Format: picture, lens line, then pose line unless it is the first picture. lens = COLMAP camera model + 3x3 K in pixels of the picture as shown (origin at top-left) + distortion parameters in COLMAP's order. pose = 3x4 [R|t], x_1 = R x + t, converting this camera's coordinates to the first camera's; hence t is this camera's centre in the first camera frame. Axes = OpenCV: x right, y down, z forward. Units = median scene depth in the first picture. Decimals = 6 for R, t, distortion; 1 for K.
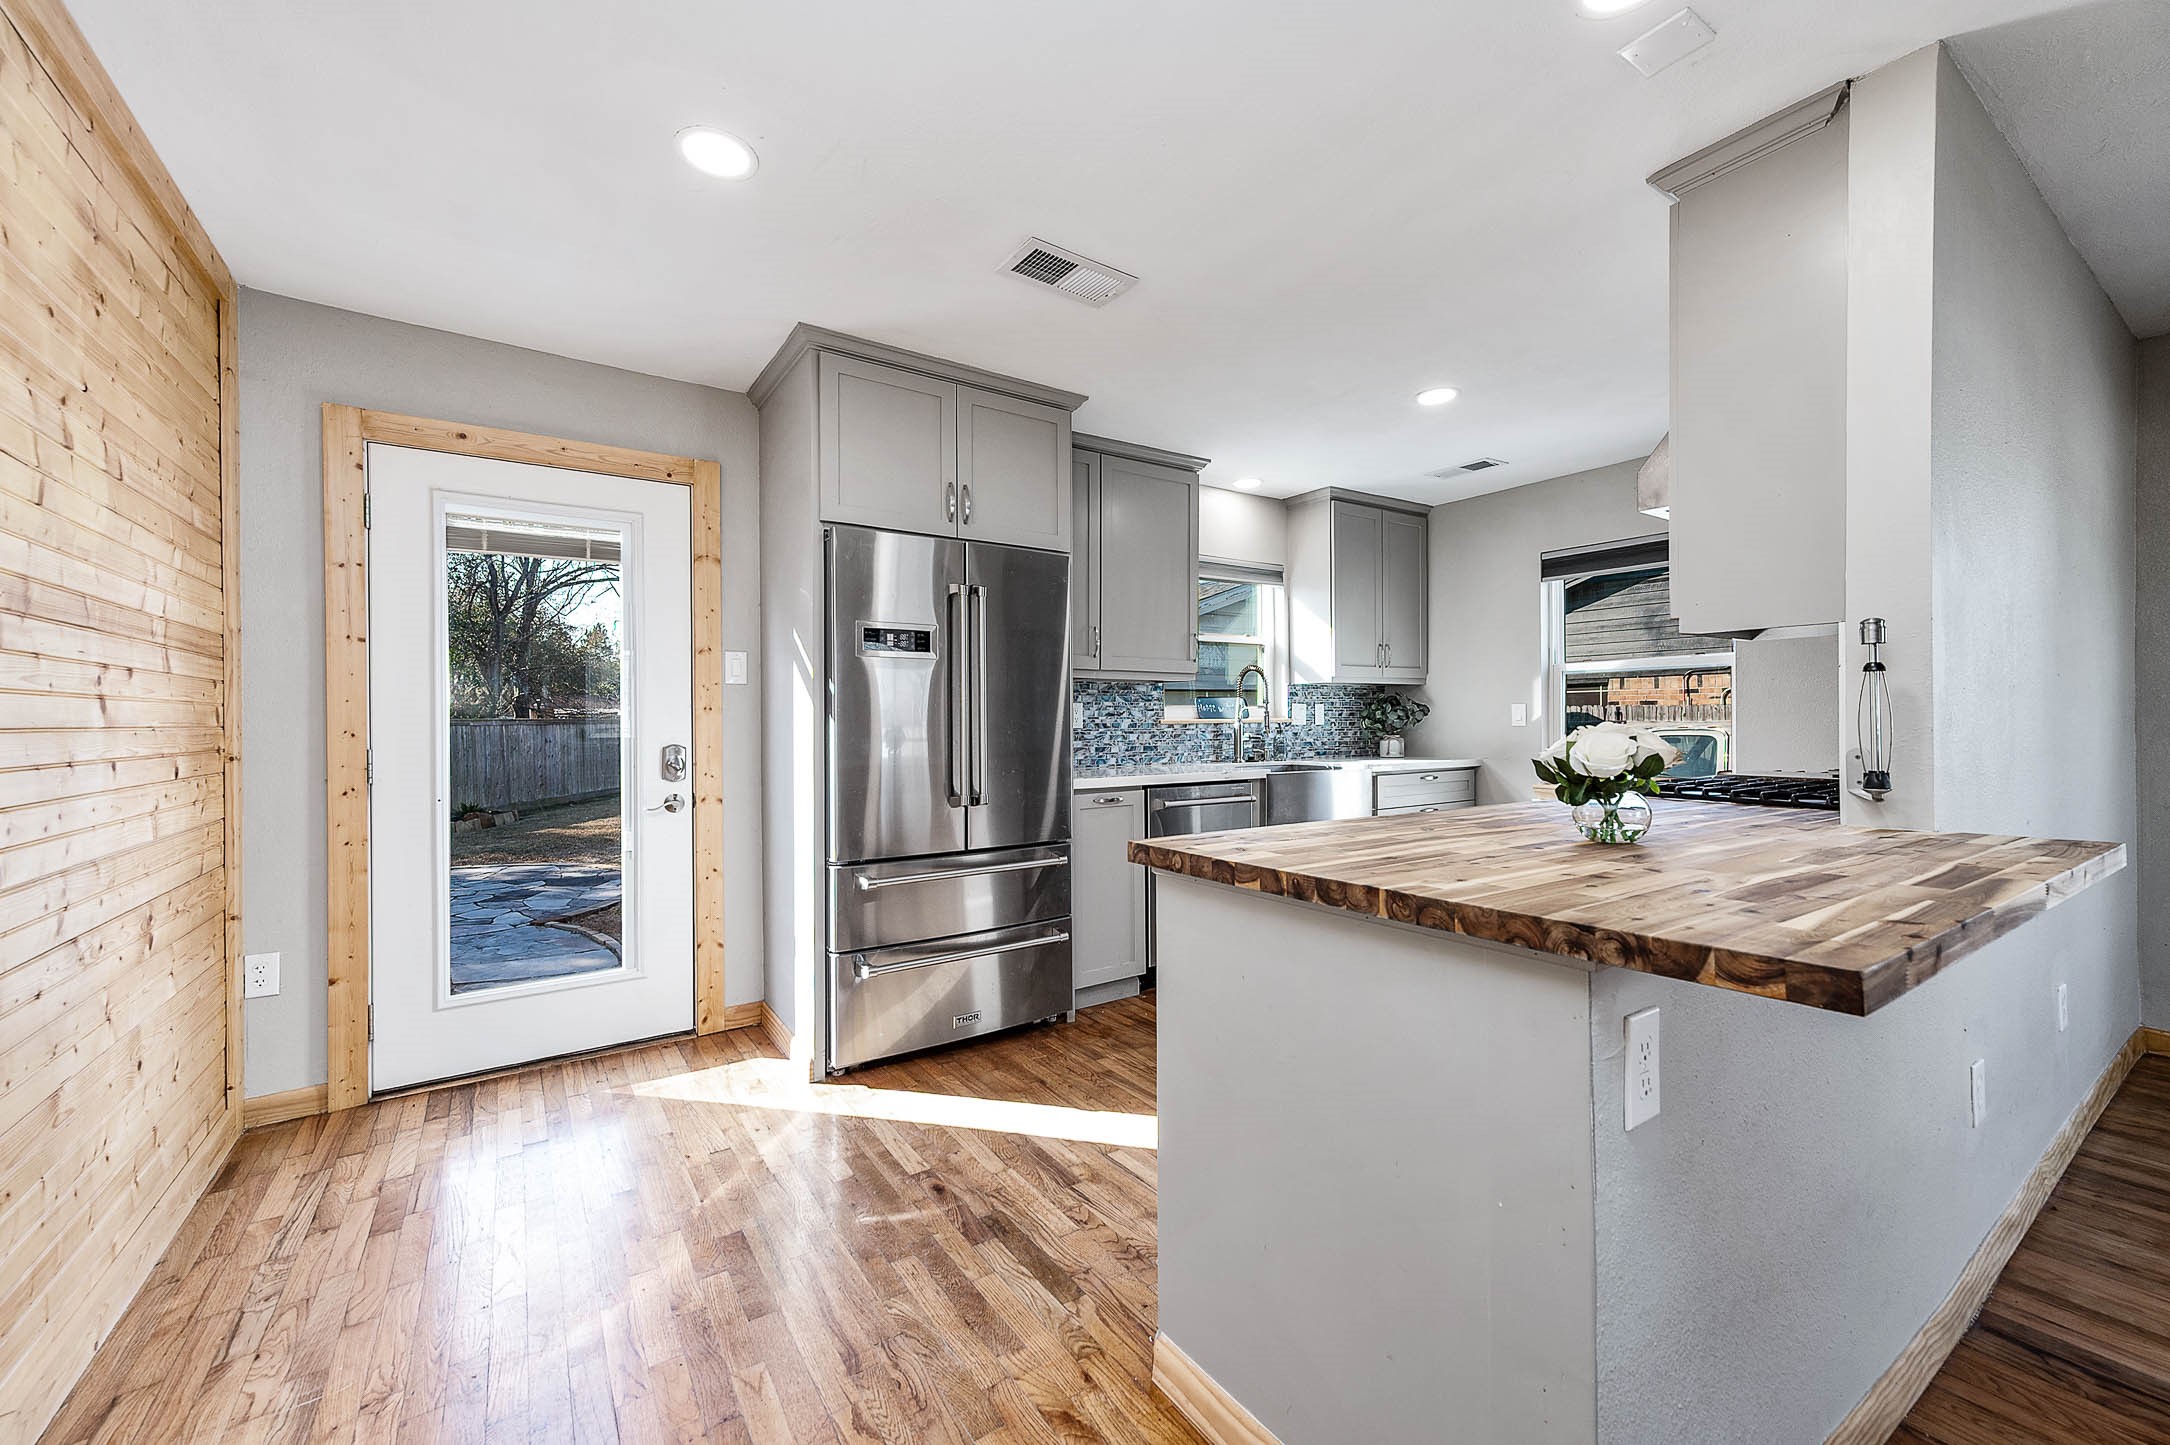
lens RADIAL K [[854.7, 0, 1086.6], [0, 854.7, 720.6], [0, 0, 1]] dist [0.005778, 0.000566]
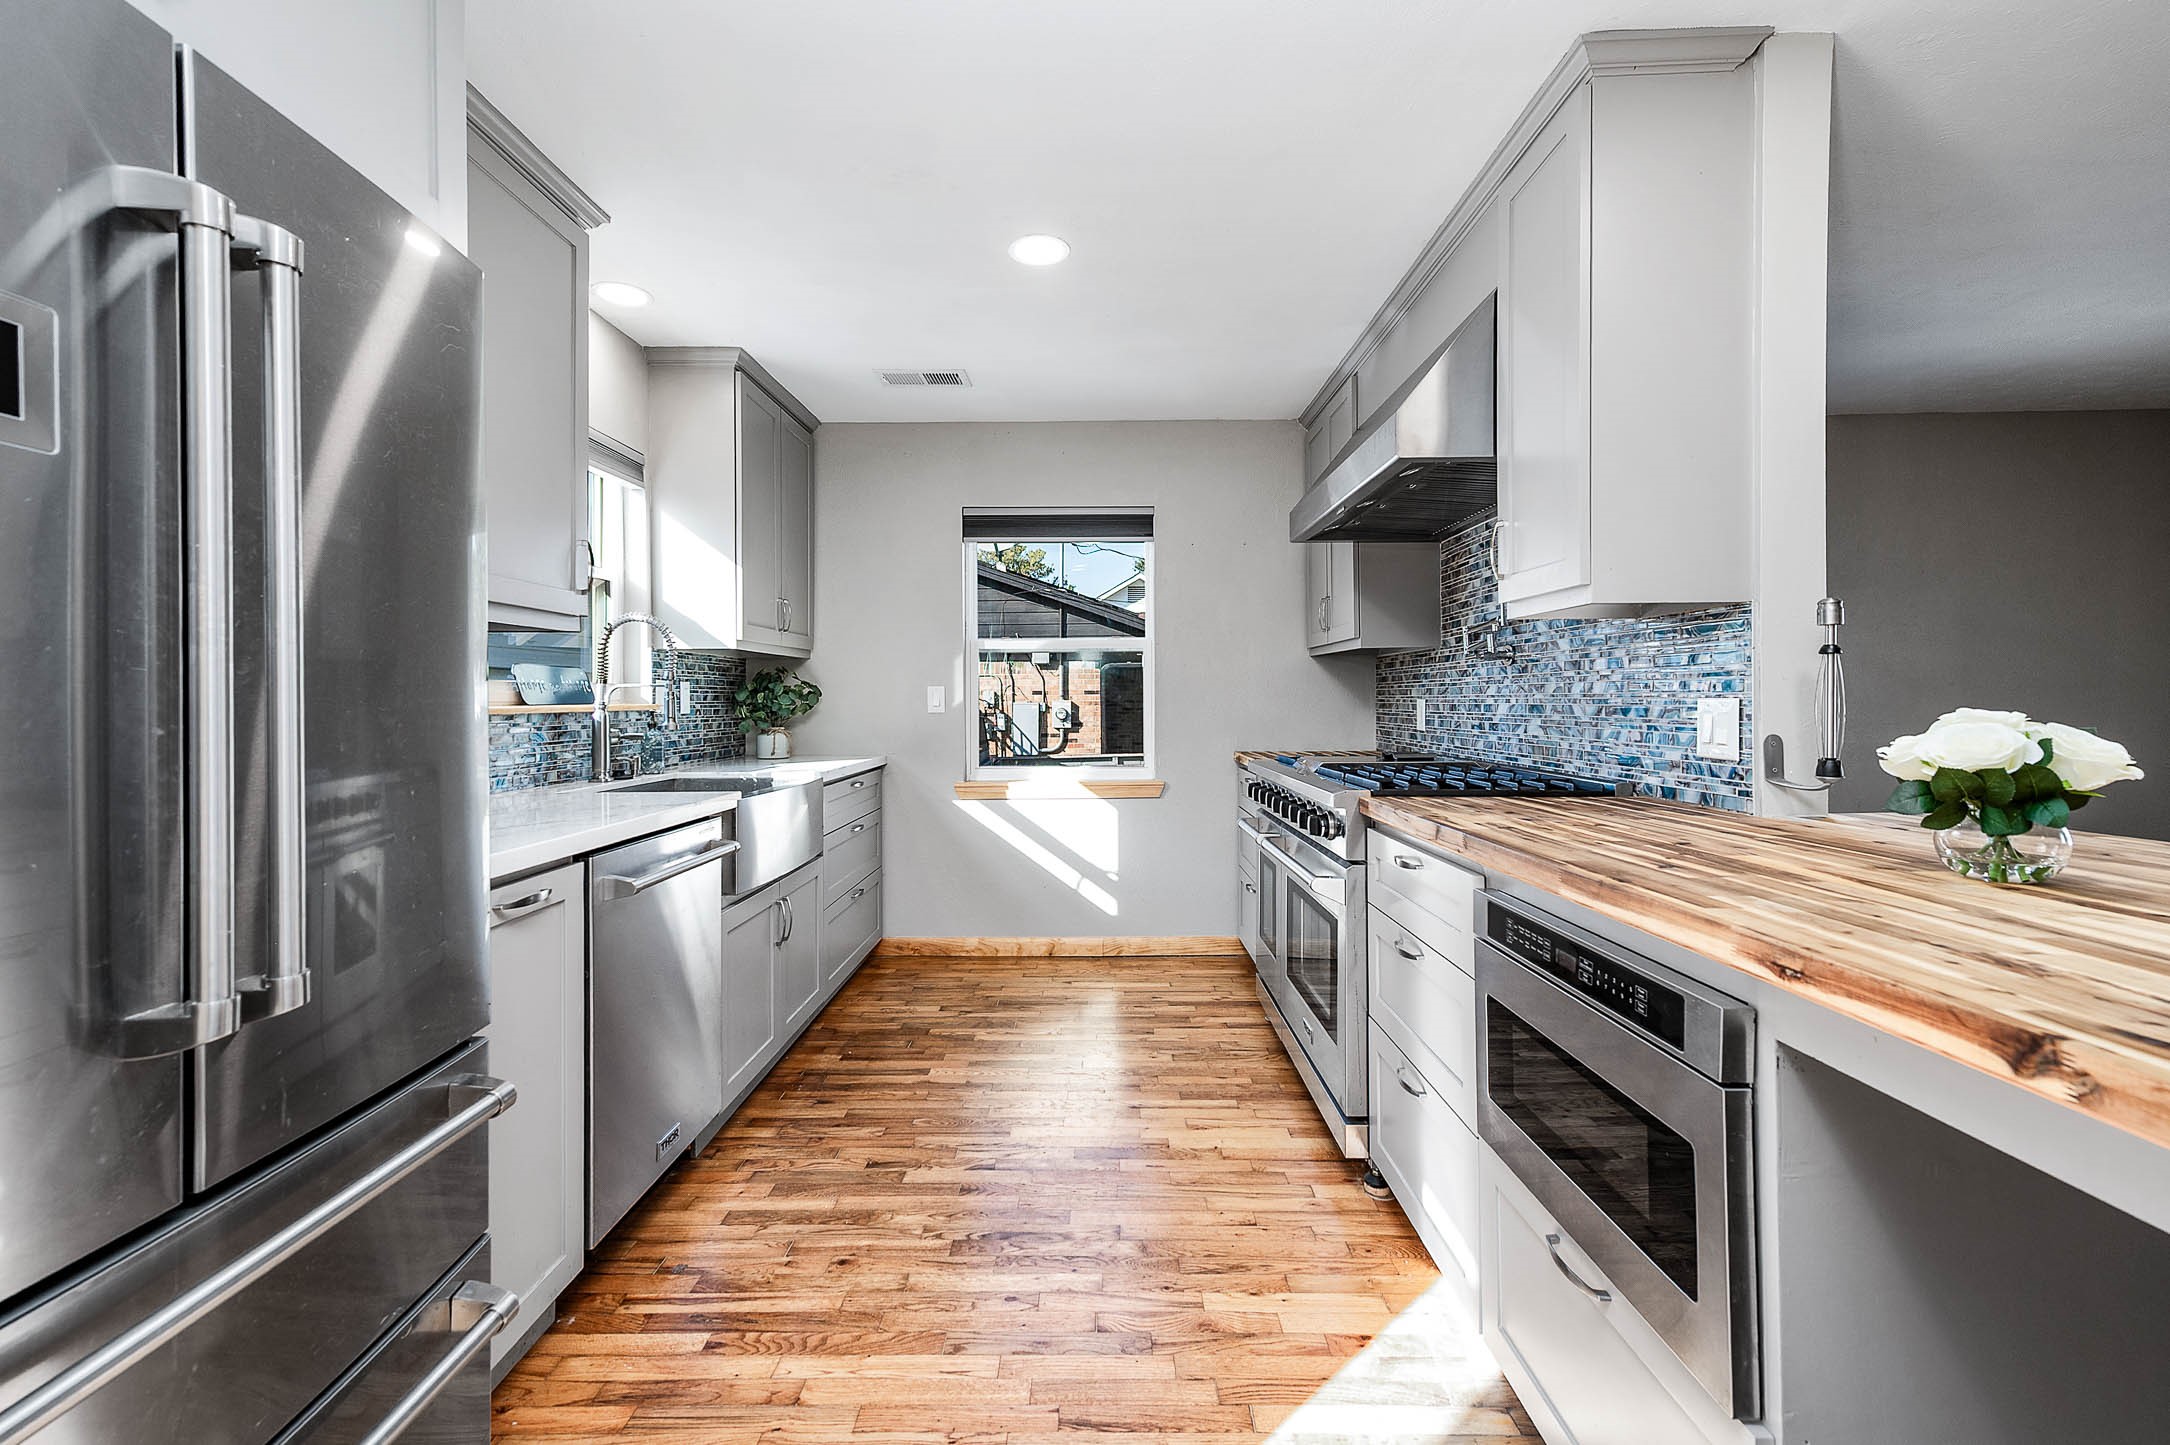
lens RADIAL K [[916.4, 0, 1092.7], [0, 916.4, 701.7], [0, 0, 1]] dist [0.009920, 0.001672]
pose [[0.567410, 0.001467, 0.823434, -0.154208], [0.002722, 0.999990, -0.003658, -0.001038], [-0.823431, 0.004317, 0.567401, 0.424888]]
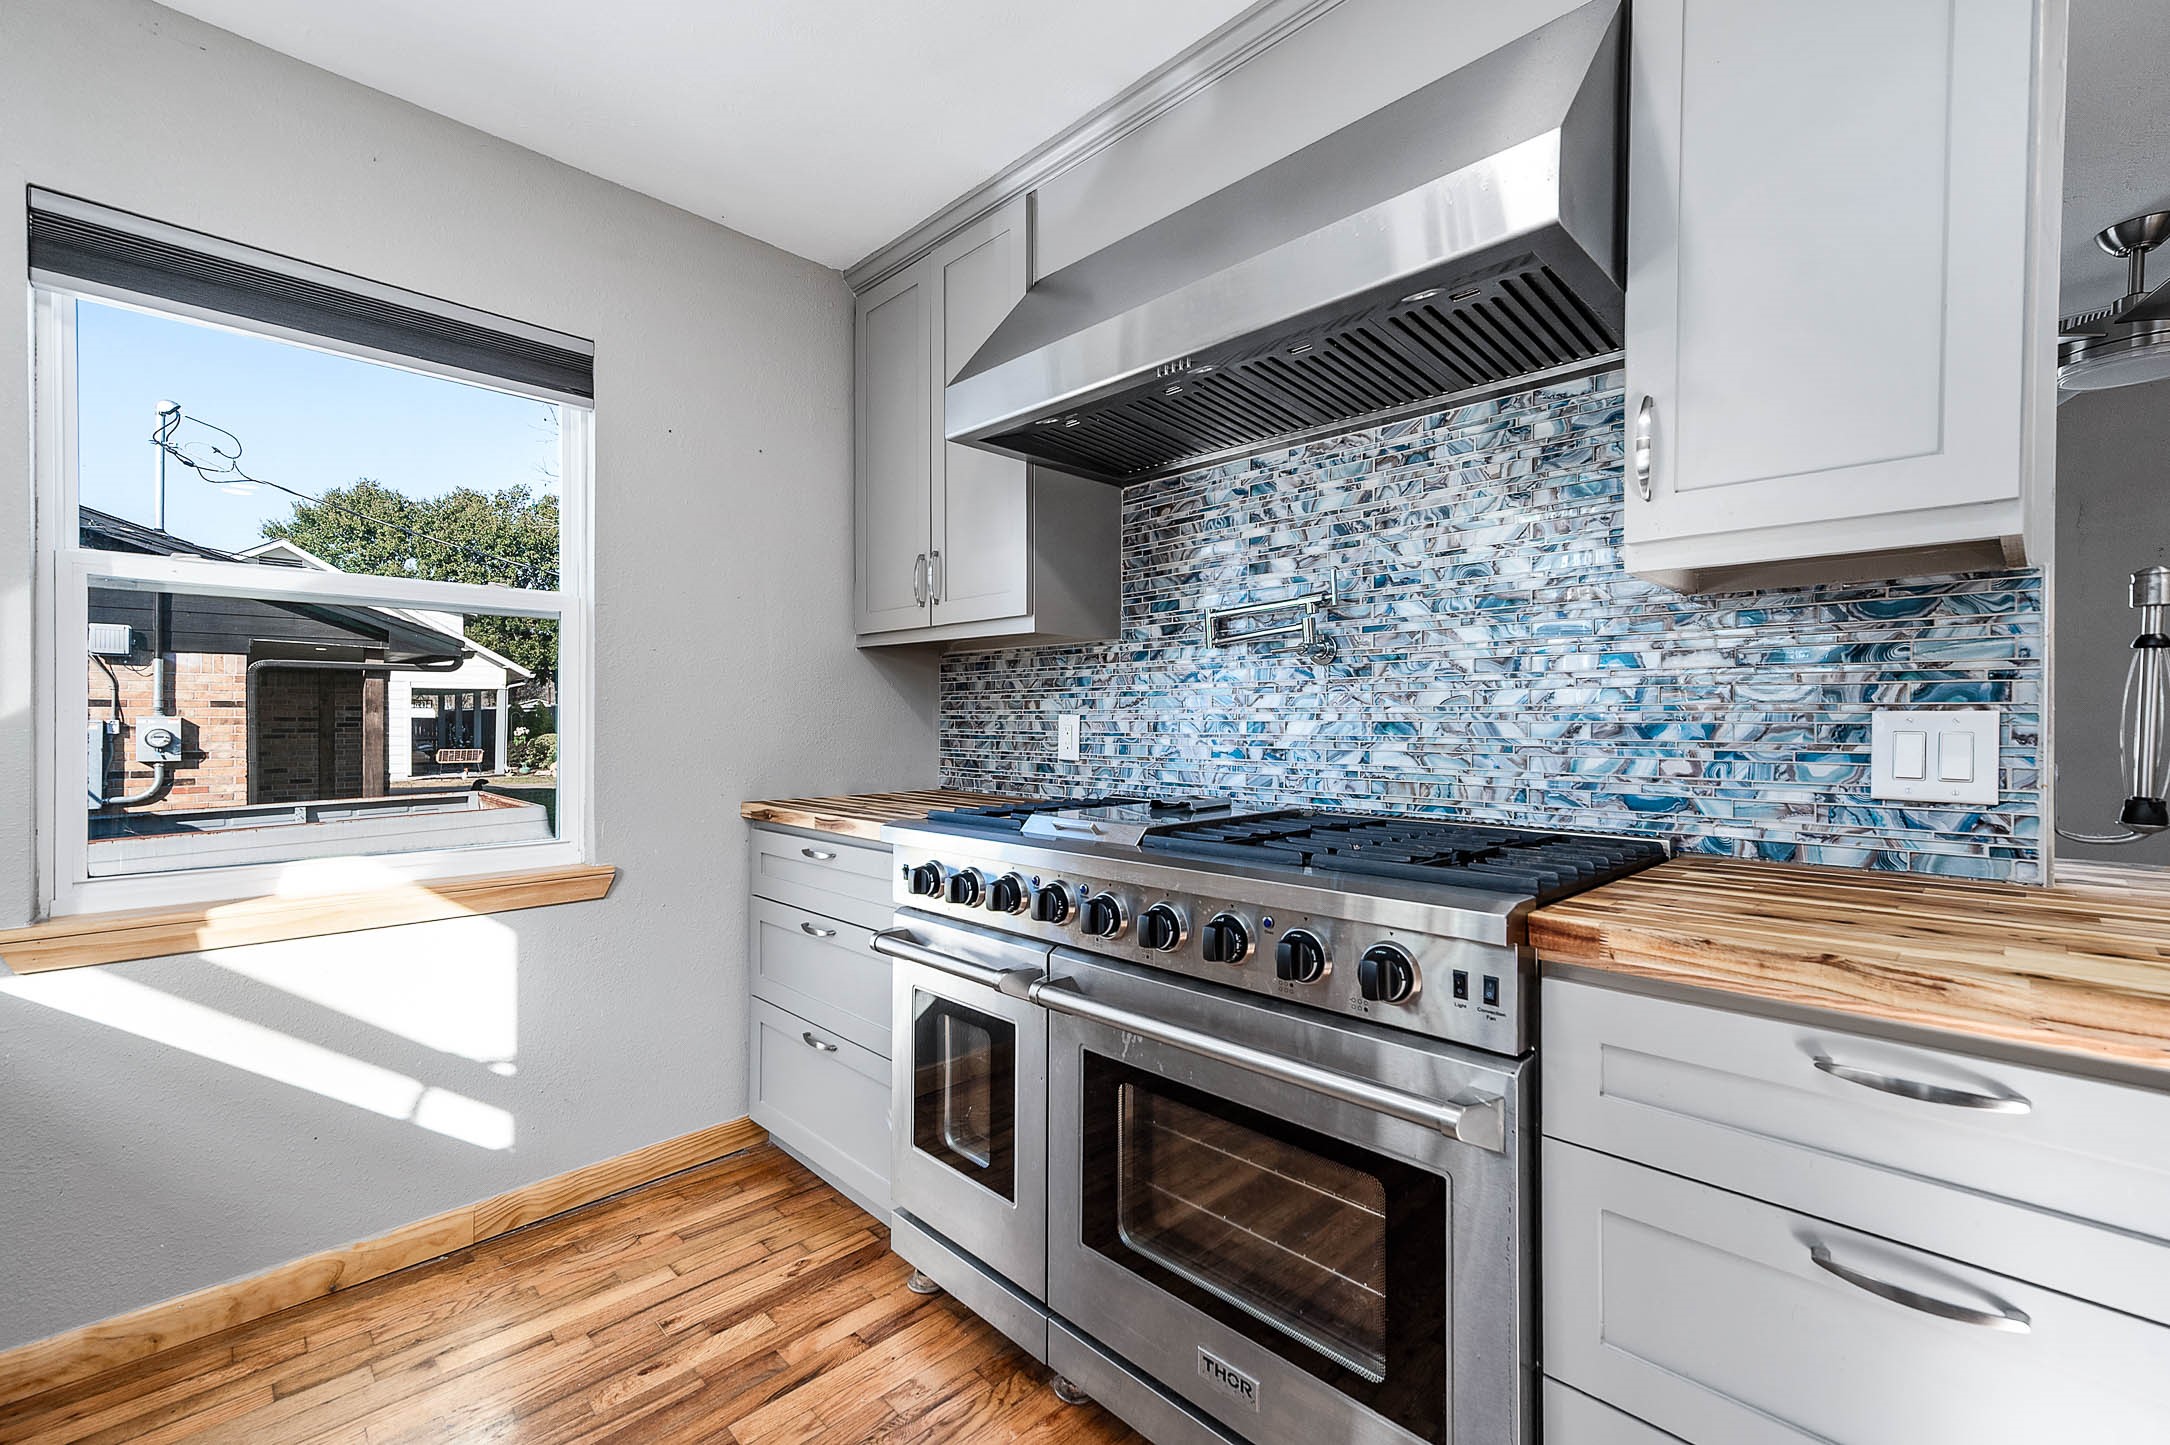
lens RADIAL K [[916.4, 0, 1088.5], [0, 916.4, 723.9], [0, 0, 1]] dist [0.009920, 0.001672]
pose [[-0.180391, 0.002915, 0.983591, 0.141608], [-0.001273, 0.999994, -0.003197, 0.002080], [-0.983594, -0.001829, -0.180386, 0.756312]]
